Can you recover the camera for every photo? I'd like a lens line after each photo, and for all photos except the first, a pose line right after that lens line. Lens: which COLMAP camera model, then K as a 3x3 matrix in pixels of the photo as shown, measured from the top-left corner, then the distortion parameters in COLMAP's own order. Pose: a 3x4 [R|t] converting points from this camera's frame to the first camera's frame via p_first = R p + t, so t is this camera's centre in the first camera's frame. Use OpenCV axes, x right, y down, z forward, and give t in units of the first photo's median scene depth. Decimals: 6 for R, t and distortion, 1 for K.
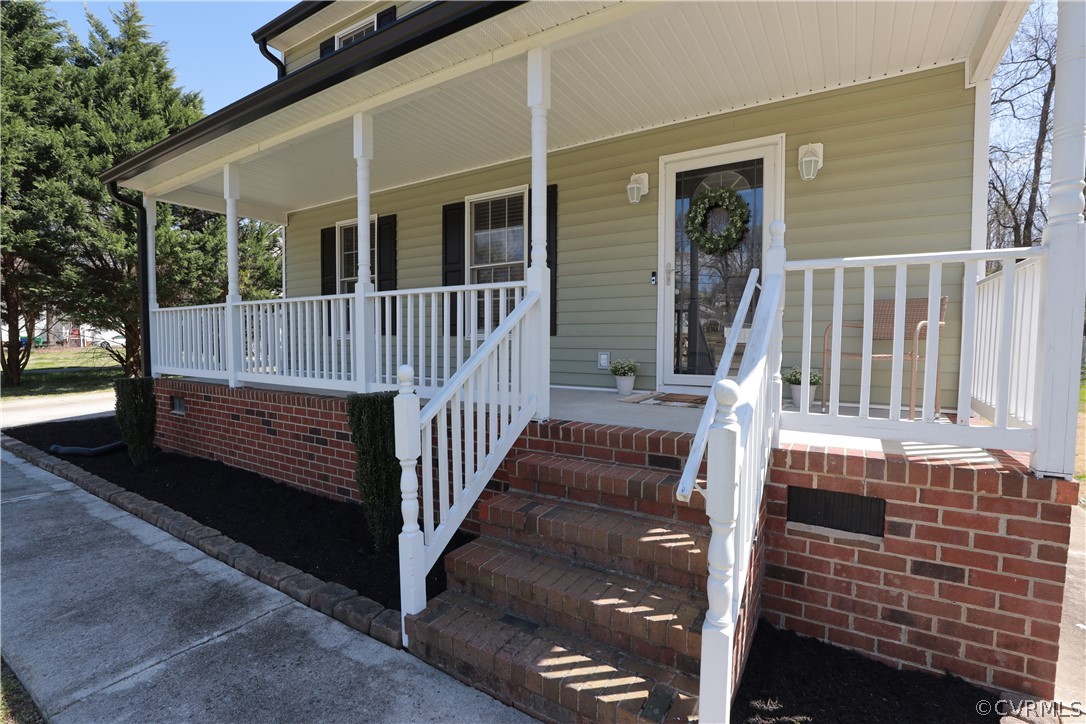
lens RADIAL K [[496.6, 0, 543.4], [0, 496.6, 362.2], [0, 0, 1]] dist [-0.016771, 0.000447]
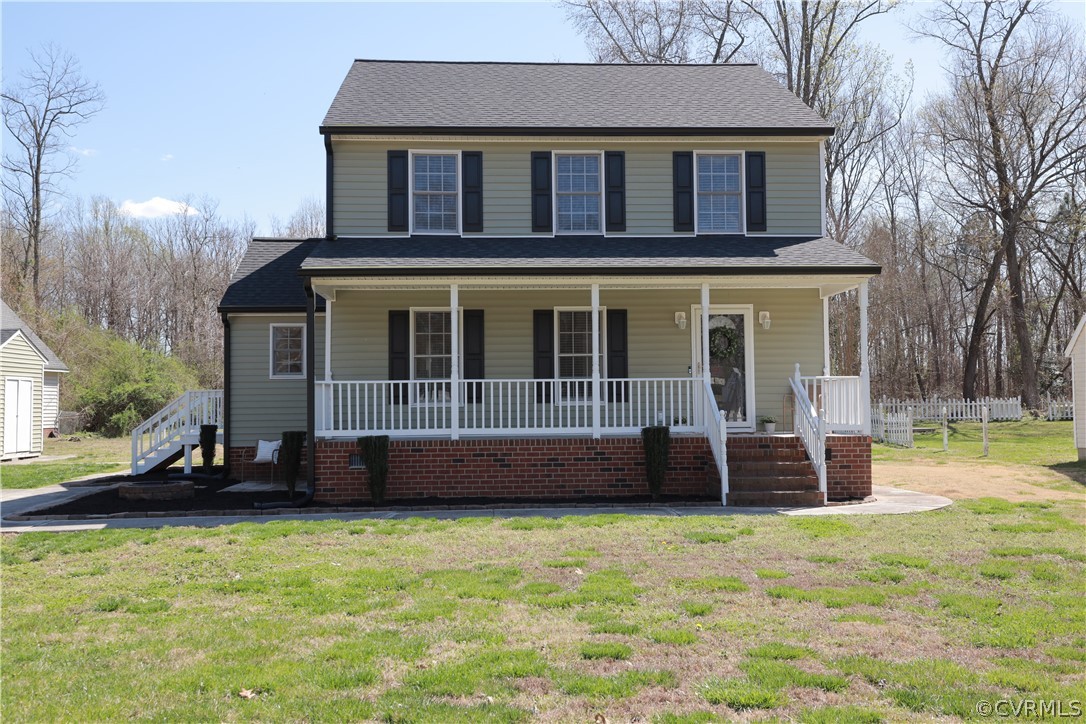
lens RADIAL K [[1055.4, 0, 544.1], [0, 1055.4, 362.0], [0, 0, 1]] dist [0.107818, 0.000000]
pose [[0.810818, 0.016491, 0.585065, -2.481511], [0.042832, 0.995251, -0.087412, 0.117998], [-0.583729, 0.095935, 0.806261, -1.814427]]
